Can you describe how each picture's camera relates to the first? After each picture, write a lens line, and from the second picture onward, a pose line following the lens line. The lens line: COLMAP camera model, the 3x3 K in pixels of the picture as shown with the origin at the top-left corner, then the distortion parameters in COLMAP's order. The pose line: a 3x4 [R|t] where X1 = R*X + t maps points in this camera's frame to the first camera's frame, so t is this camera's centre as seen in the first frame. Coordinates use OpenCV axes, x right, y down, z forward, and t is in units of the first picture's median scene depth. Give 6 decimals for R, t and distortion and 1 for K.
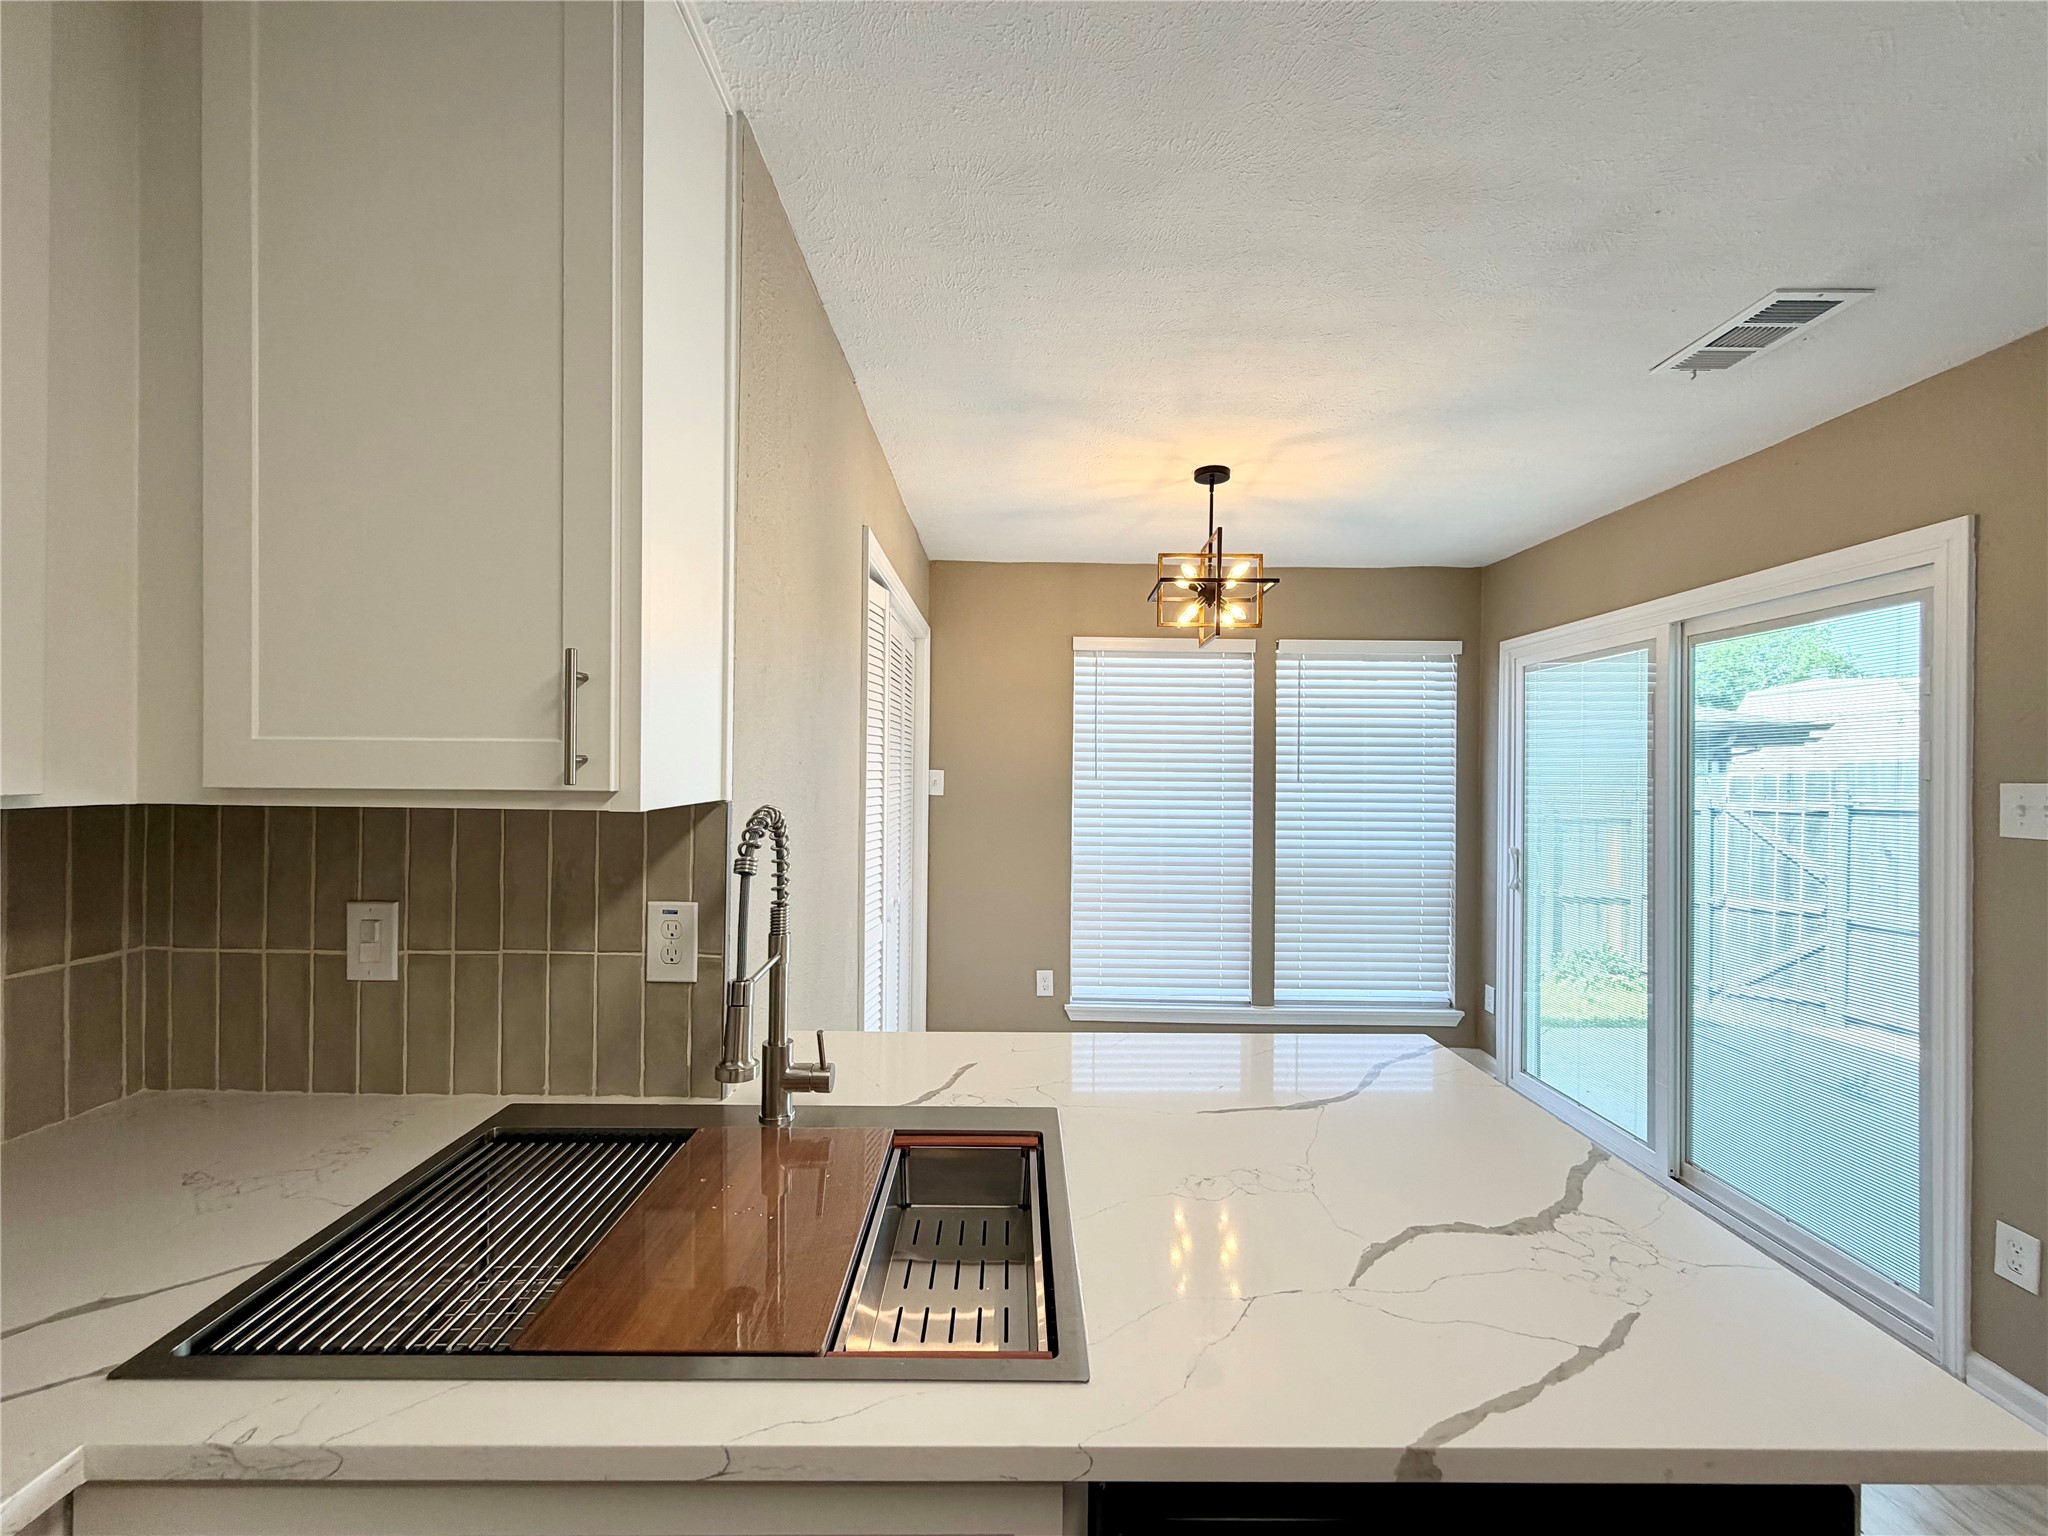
lens RADIAL K [[816.5, 0, 1016.9], [0, 816.5, 766.1], [0, 0, 1]] dist [0.002535, -0.000778]
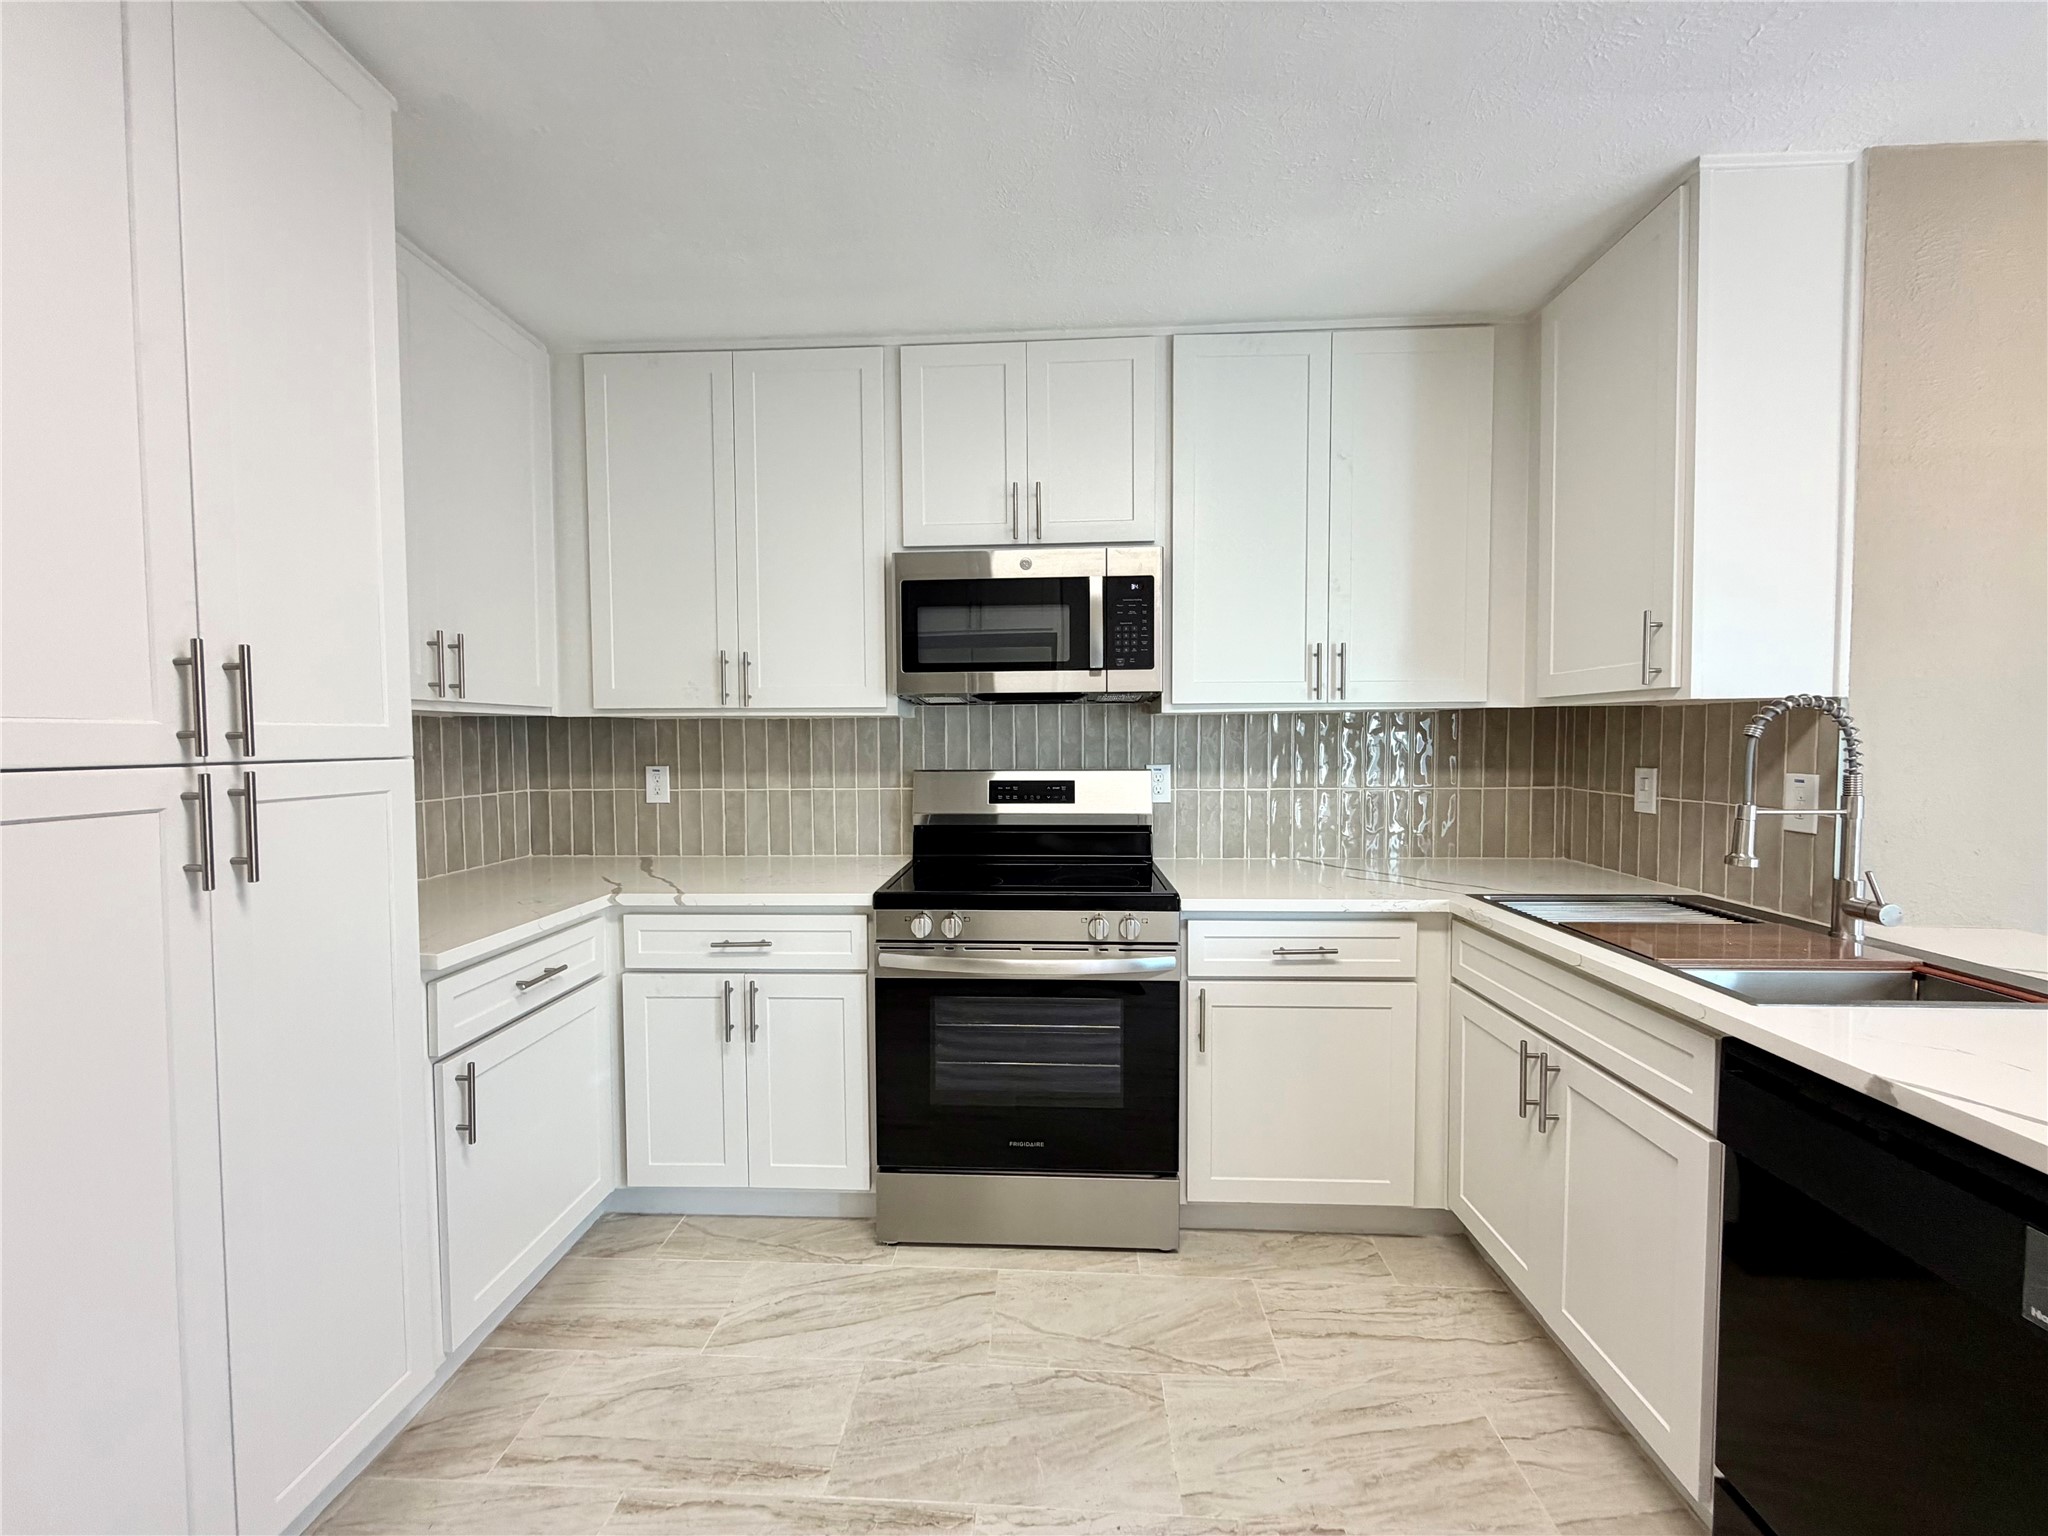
lens RADIAL K [[816.5, 0, 1020.3], [0, 816.5, 768.1], [0, 0, 1]] dist [0.002535, -0.000778]
pose [[-0.049797, 0.028160, -0.998362, 0.343006], [0.003406, 0.999601, 0.028025, 0.038772], [0.998754, -0.002004, -0.049873, -0.081057]]
